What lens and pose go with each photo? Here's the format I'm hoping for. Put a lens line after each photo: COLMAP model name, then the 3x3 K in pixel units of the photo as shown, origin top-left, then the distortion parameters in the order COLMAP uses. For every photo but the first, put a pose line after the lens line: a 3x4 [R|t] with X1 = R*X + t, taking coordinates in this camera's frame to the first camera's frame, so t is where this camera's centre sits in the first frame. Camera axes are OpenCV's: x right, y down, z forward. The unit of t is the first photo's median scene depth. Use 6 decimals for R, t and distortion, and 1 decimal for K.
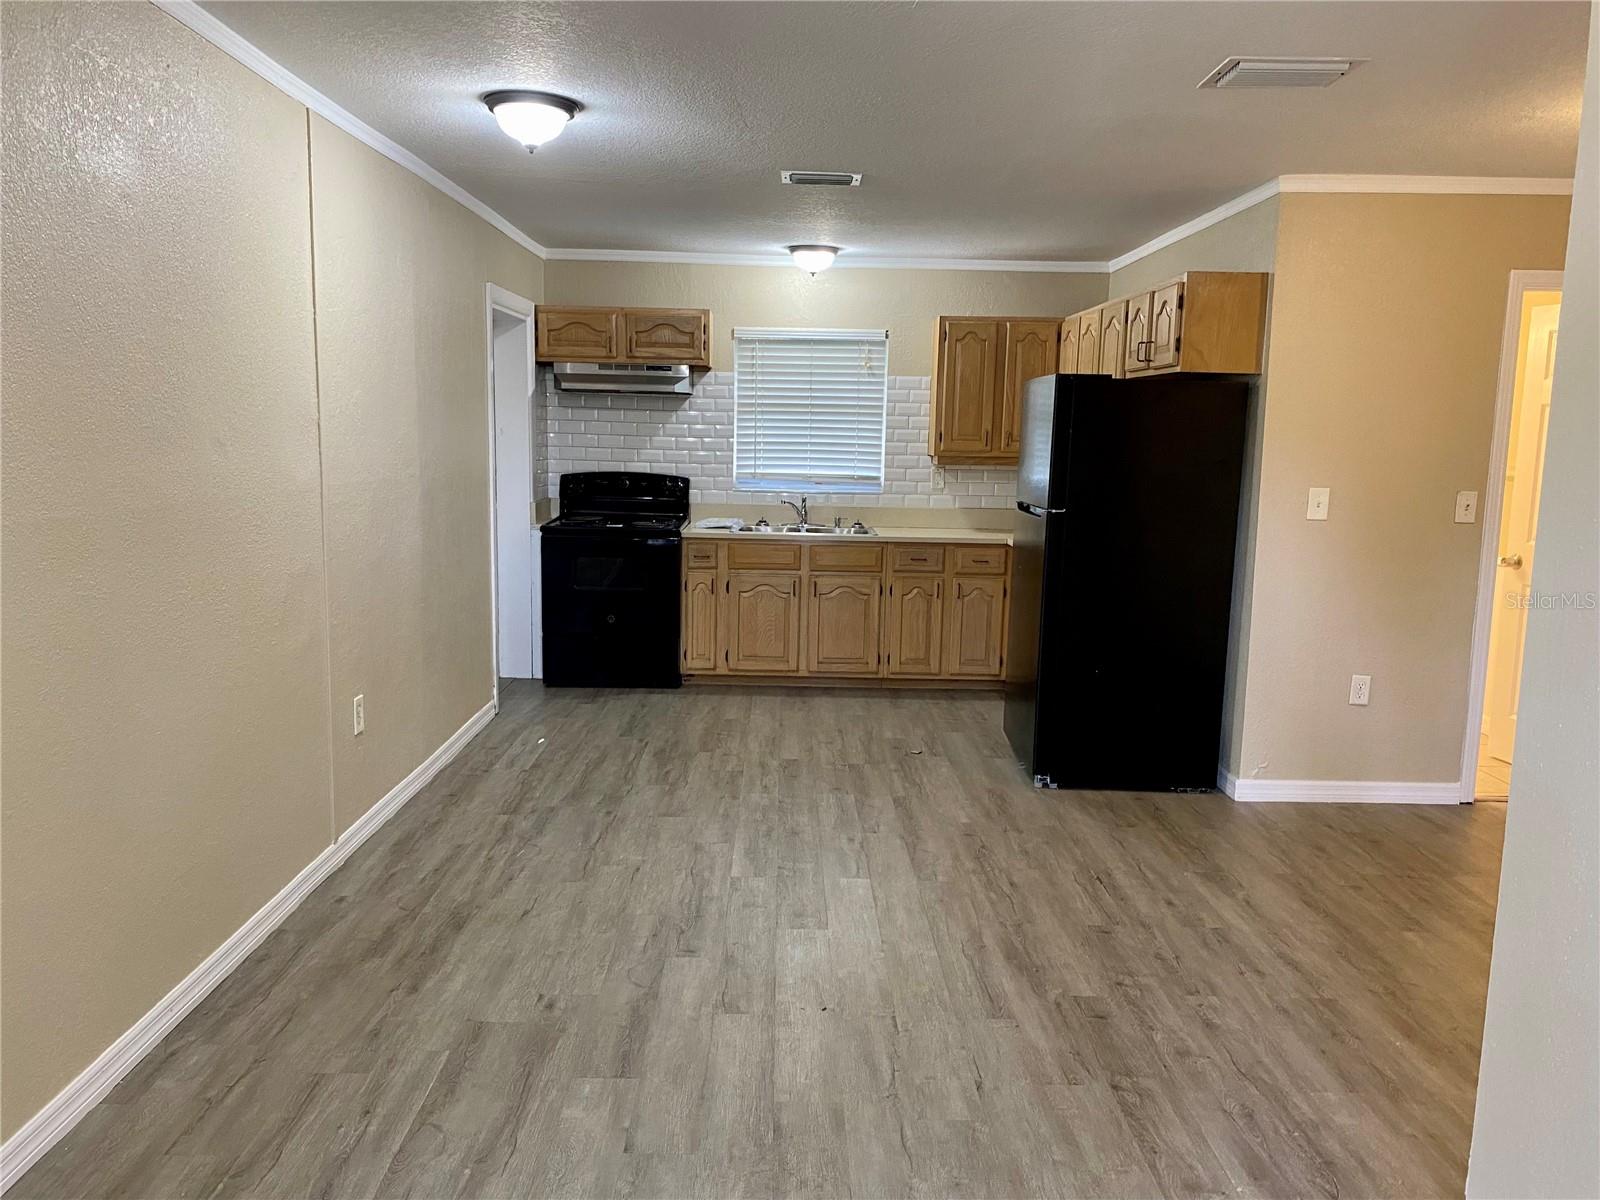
lens RADIAL K [[1207.7, 0, 801.1], [0, 1207.7, 624.6], [0, 0, 1]] dist [0.014055, -0.002487]
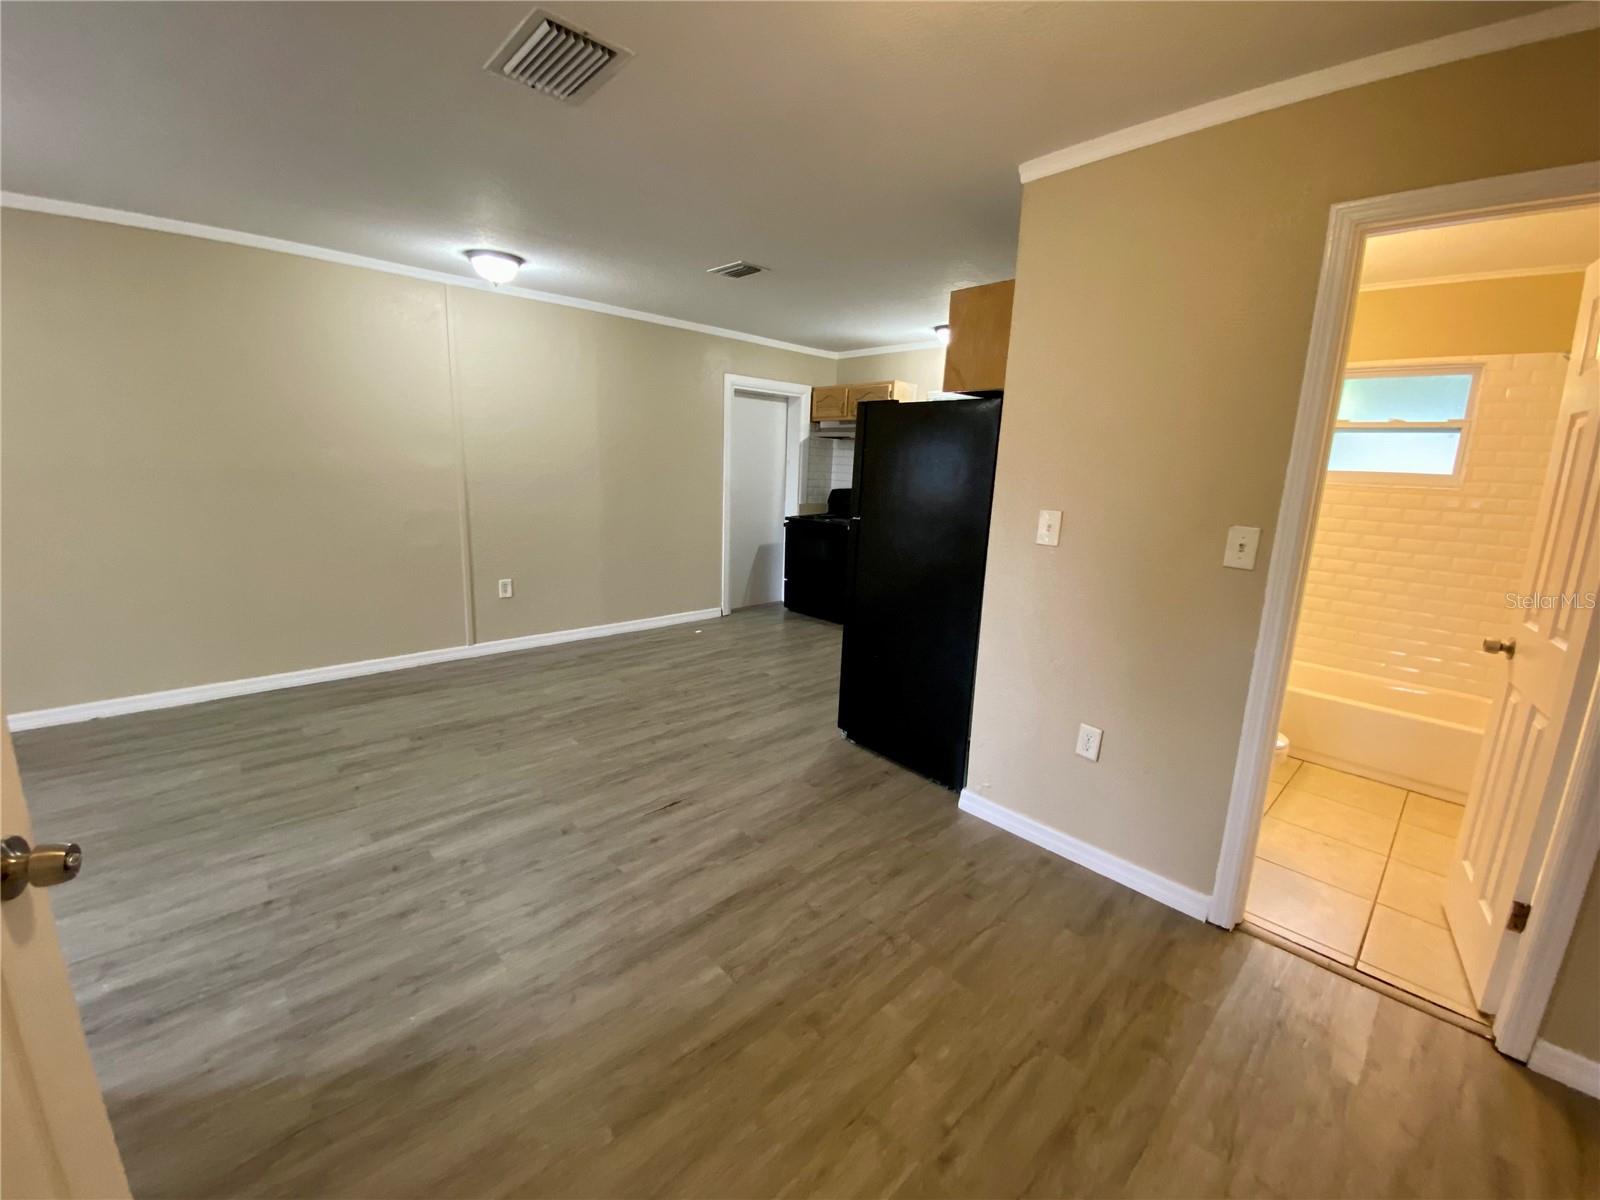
lens RADIAL K [[646.7, 0, 796.4], [0, 646.7, 592.1], [0, 0, 1]] dist [0.031545, -0.026631]
pose [[0.674933, 0.149884, -0.722496, 0.629632], [-0.142357, 0.987207, 0.071814, -0.056611], [0.724017, 0.054382, 0.687635, 0.500198]]
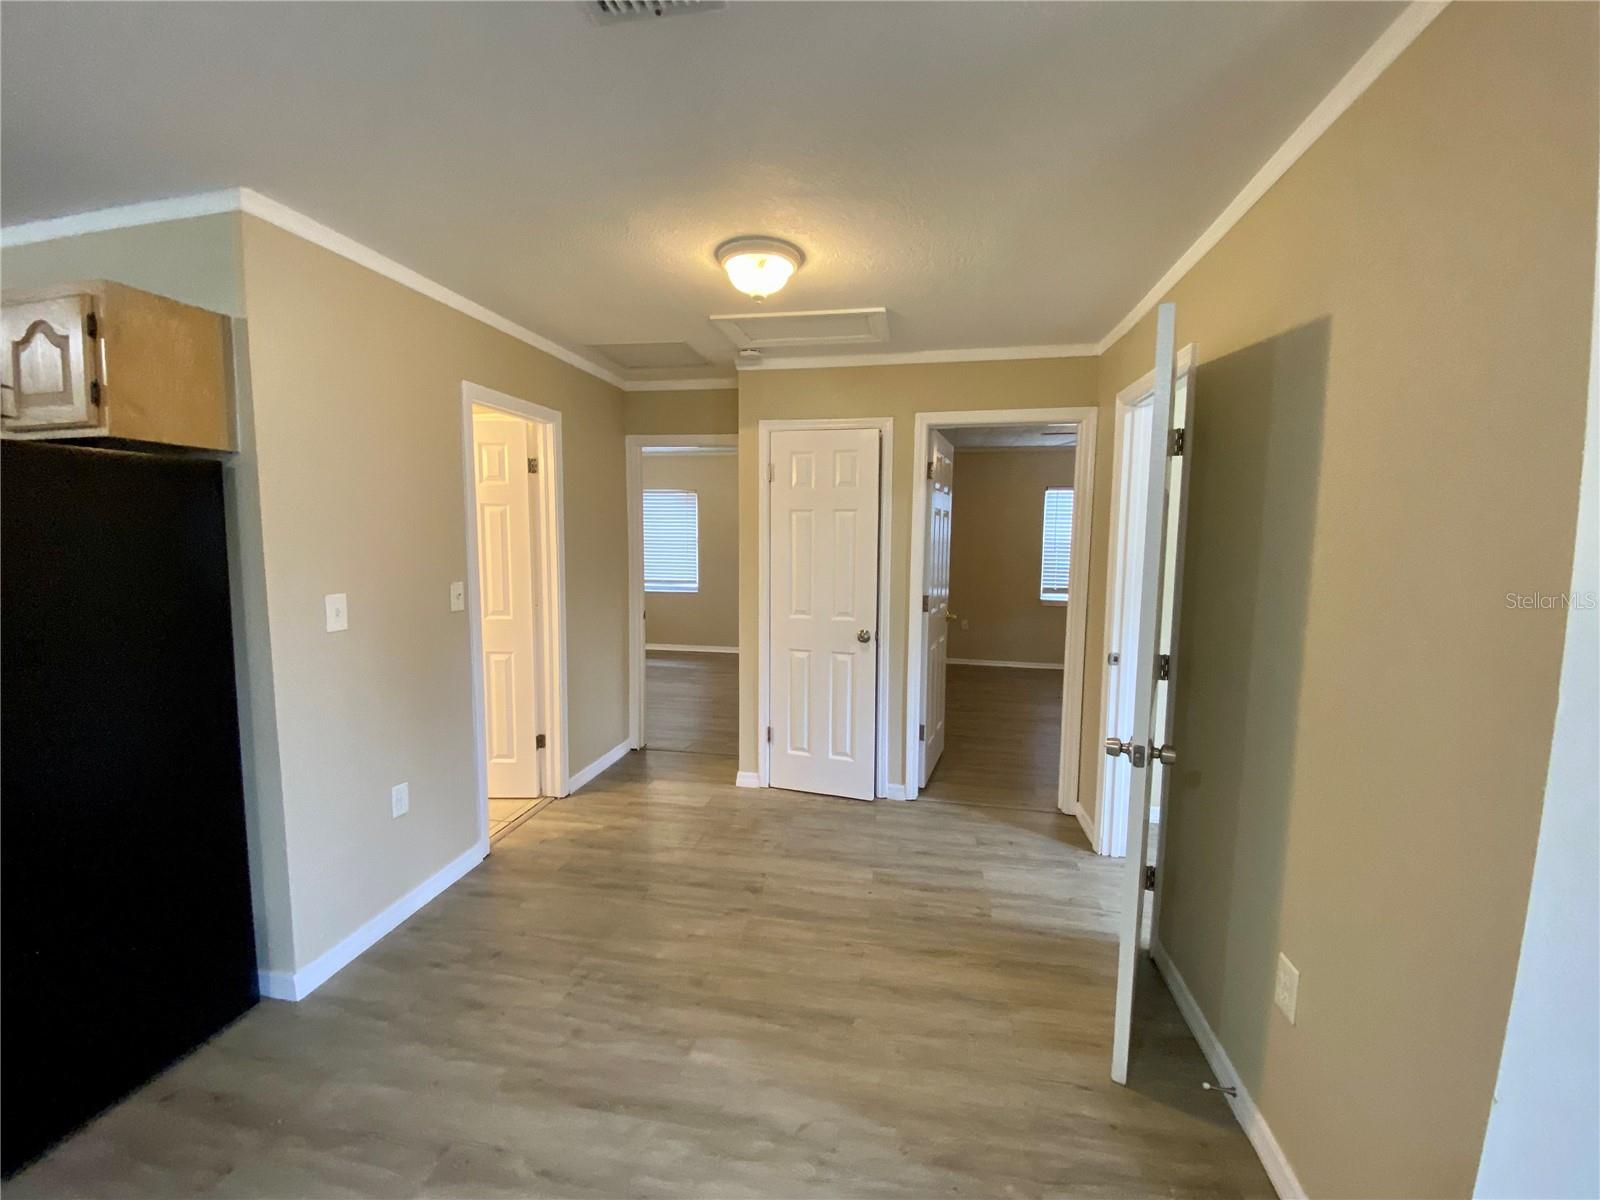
lens RADIAL K [[646.7, 0, 796.4], [0, 646.7, 592.1], [0, 0, 1]] dist [0.031545, -0.026631]
pose [[0.192150, -0.107170, 0.975496, 0.041856], [0.153525, 0.985063, 0.077980, -0.094871], [-0.969282, 0.134779, 0.205733, 0.562765]]
